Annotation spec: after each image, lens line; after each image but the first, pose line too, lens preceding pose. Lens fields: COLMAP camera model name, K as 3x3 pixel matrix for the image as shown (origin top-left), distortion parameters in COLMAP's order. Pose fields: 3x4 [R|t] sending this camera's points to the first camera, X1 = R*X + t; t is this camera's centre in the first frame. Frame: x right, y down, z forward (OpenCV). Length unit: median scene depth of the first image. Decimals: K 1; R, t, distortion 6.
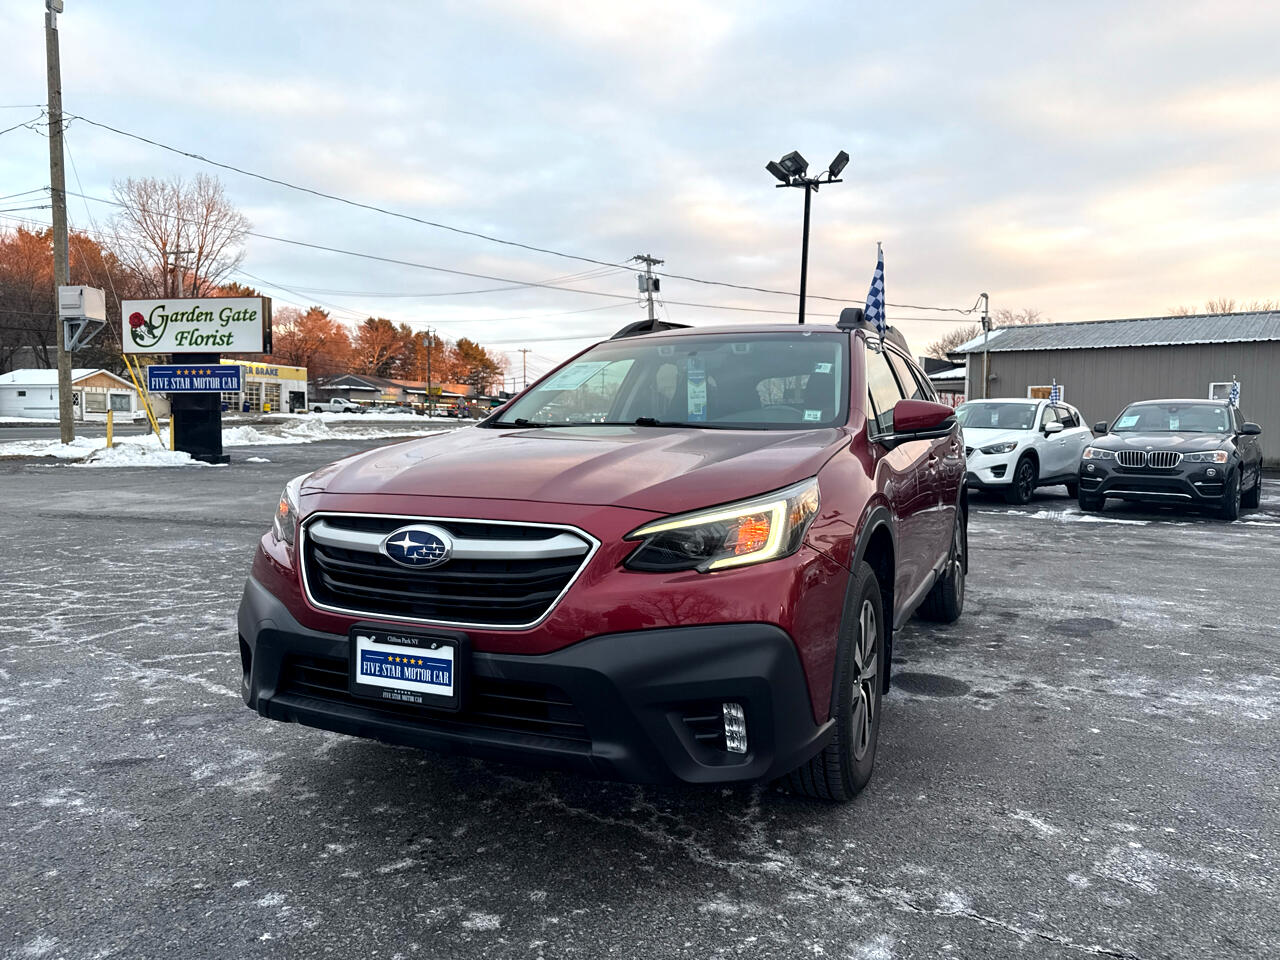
lens RADIAL K [[892.8, 0, 649.7], [0, 892.8, 486.1], [0, 0, 1]] dist [0.038860, -0.039608]
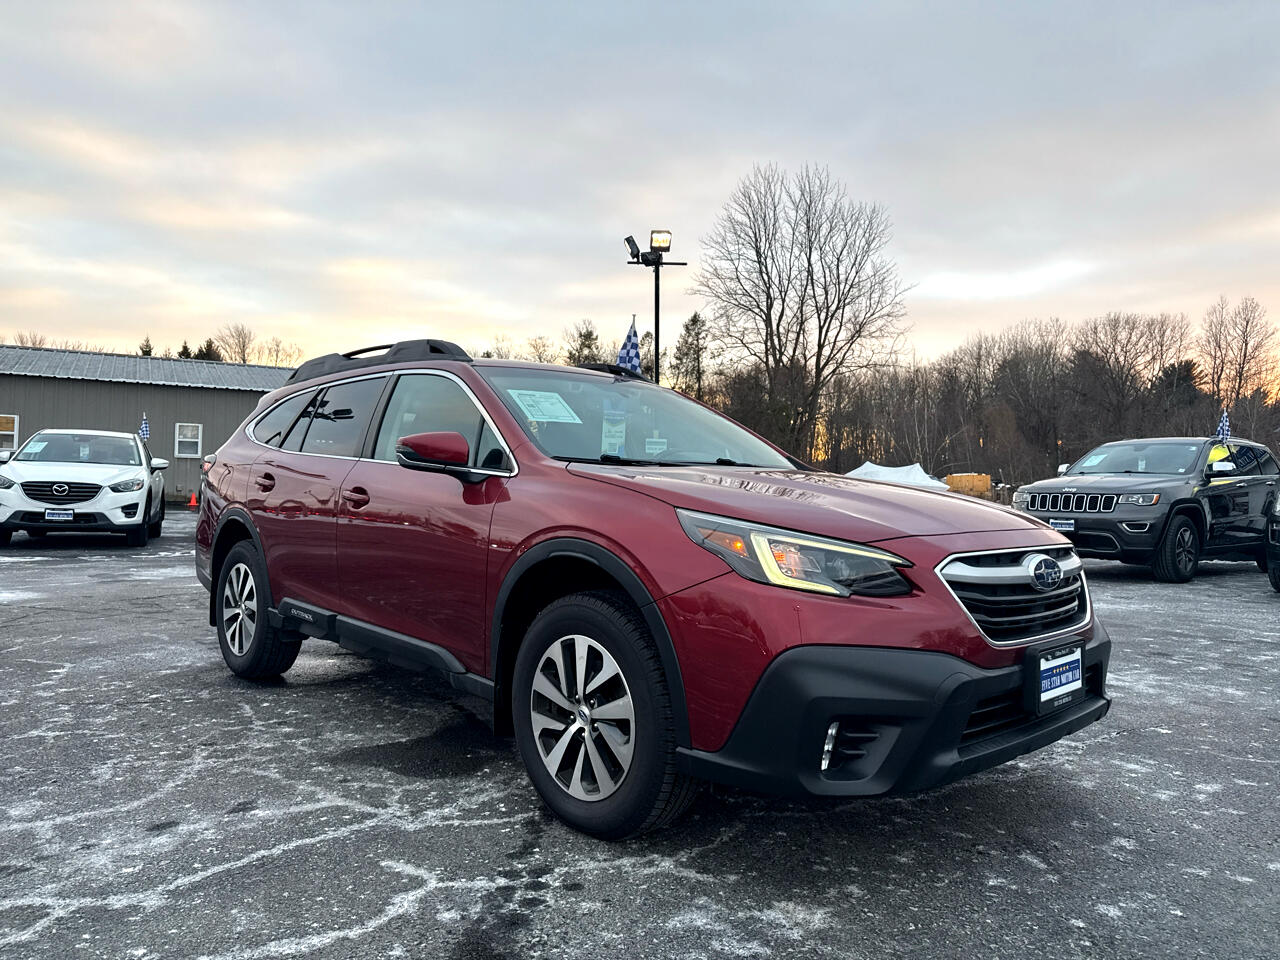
lens RADIAL K [[892.8, 0, 644.4], [0, 892.8, 476.7], [0, 0, 1]] dist [0.038860, -0.039608]
pose [[0.381966, 0.004523, 0.924165, -0.911720], [0.041984, 0.998871, -0.022242, -0.032225], [-0.923222, 0.047296, 0.381345, 0.602514]]
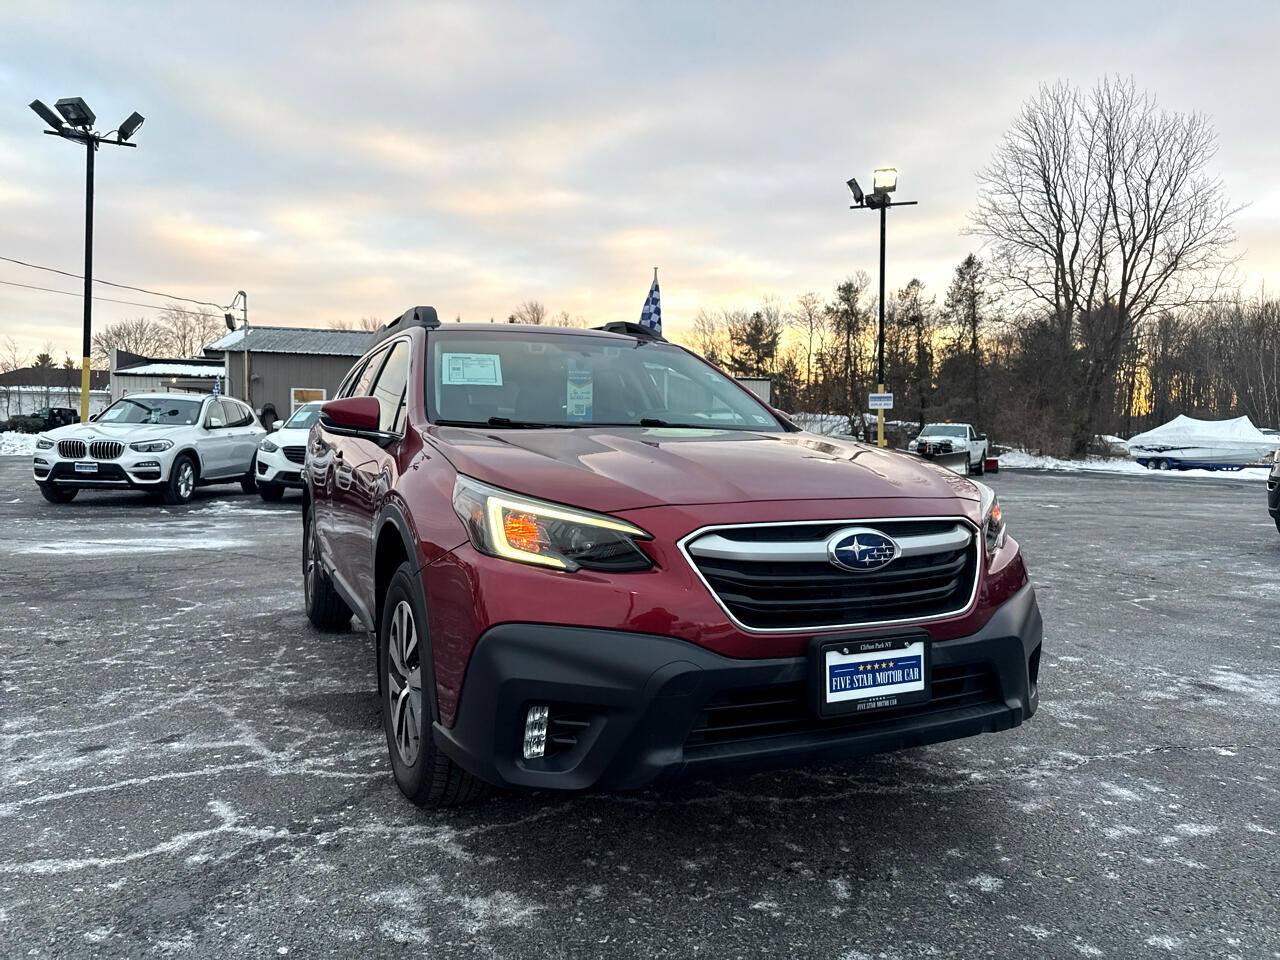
lens RADIAL K [[892.8, 0, 638.3], [0, 892.8, 473.3], [0, 0, 1]] dist [0.038860, -0.039608]
pose [[0.651689, -0.032766, 0.757779, -0.681657], [0.044659, 0.998991, 0.004790, -0.019021], [-0.757171, 0.030720, 0.652494, 0.318019]]
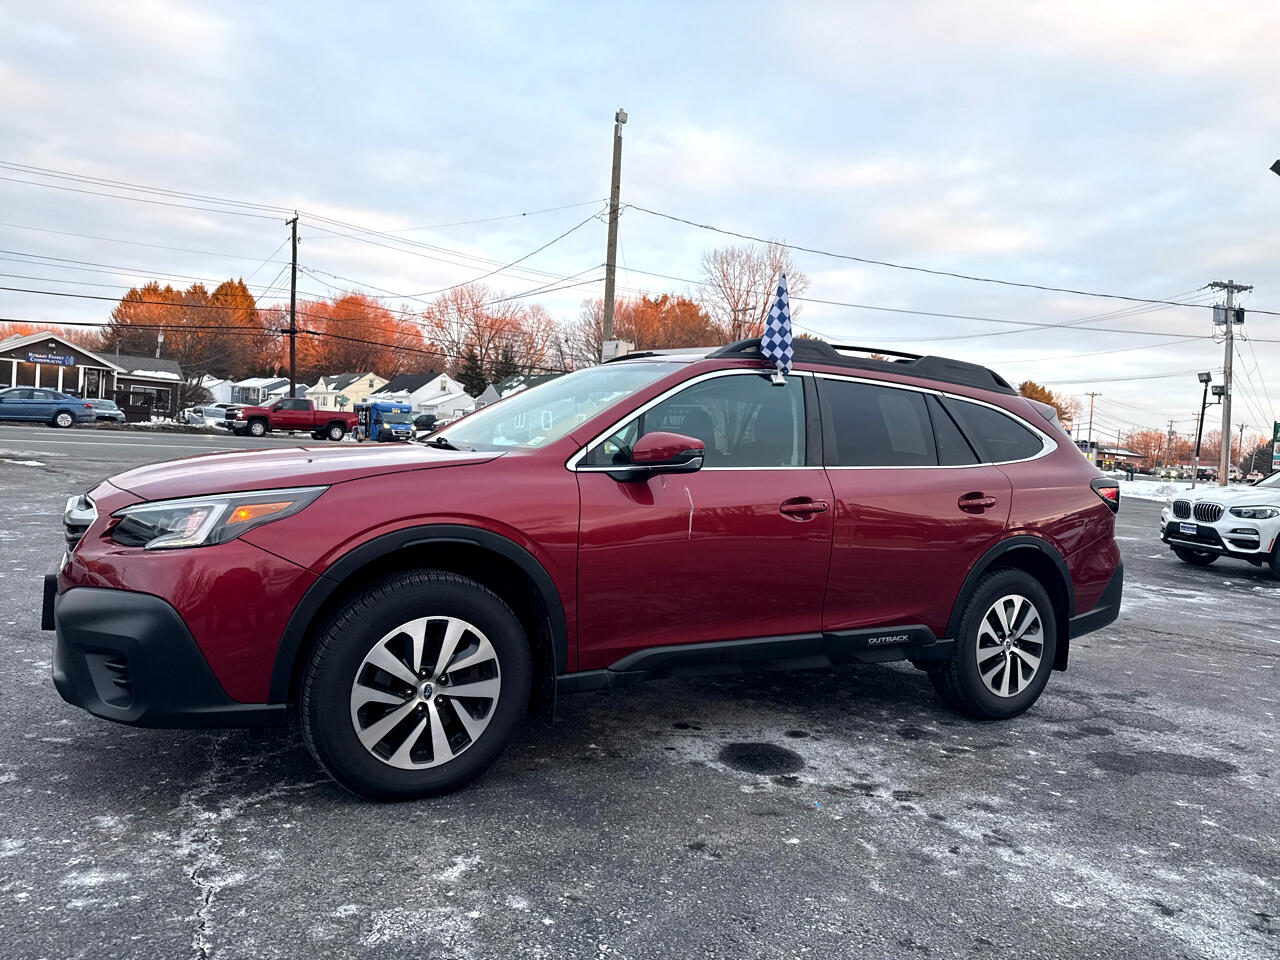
lens RADIAL K [[892.8, 0, 644.1], [0, 892.8, 481.0], [0, 0, 1]] dist [0.038860, -0.039608]
pose [[0.816789, 0.063182, -0.573466, 0.747580], [-0.094874, 0.995163, -0.025485, -0.016892], [0.569082, 0.075223, 0.818833, 0.208725]]
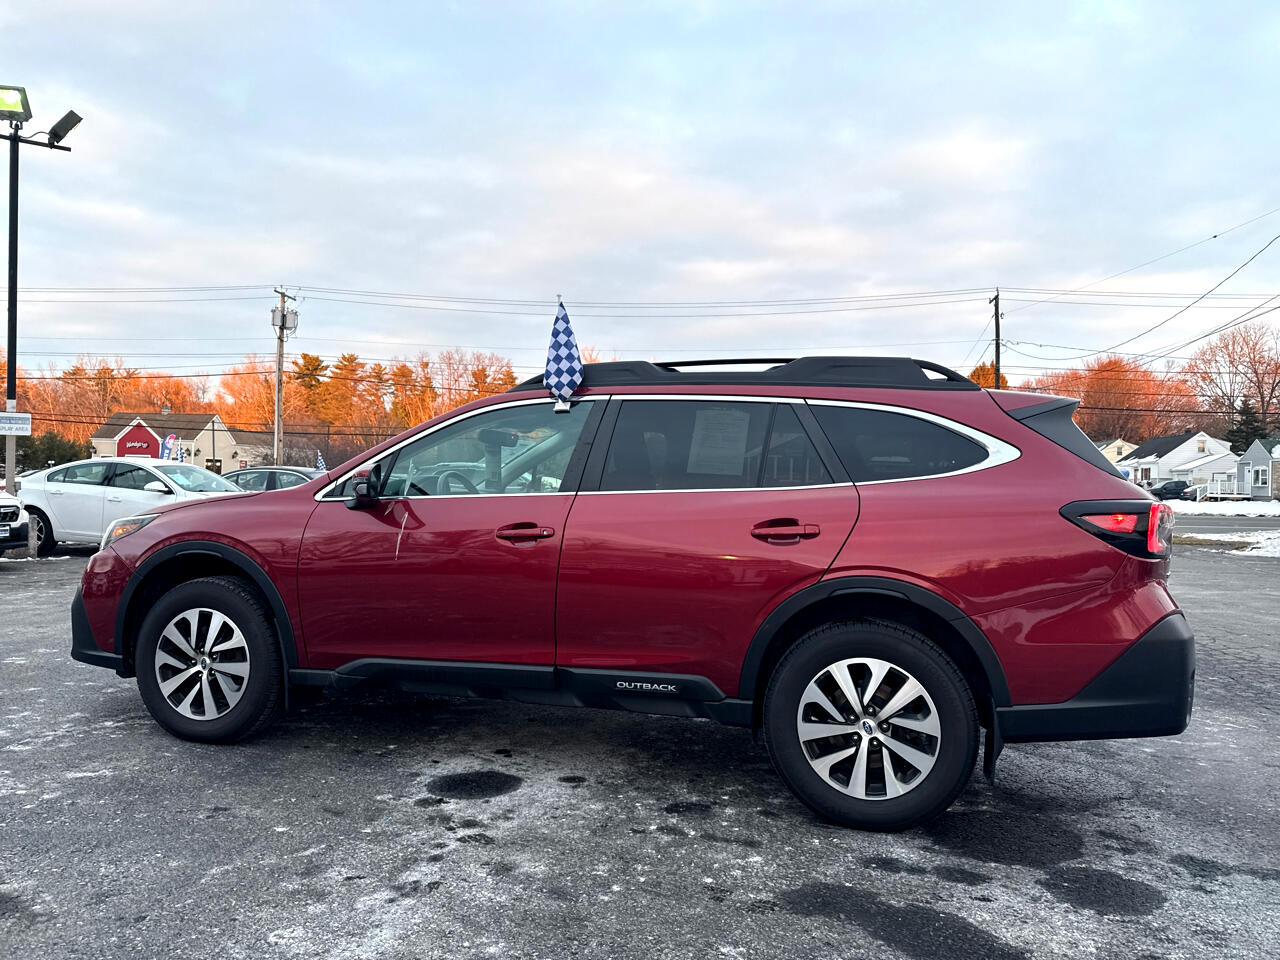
lens RADIAL K [[892.8, 0, 647.8], [0, 892.8, 473.9], [0, 0, 1]] dist [0.038860, -0.039608]
pose [[0.146915, -0.024820, -0.988838, 1.289021], [-0.090354, 0.995169, -0.038403, -0.067124], [0.985014, 0.094988, 0.143963, 1.076182]]
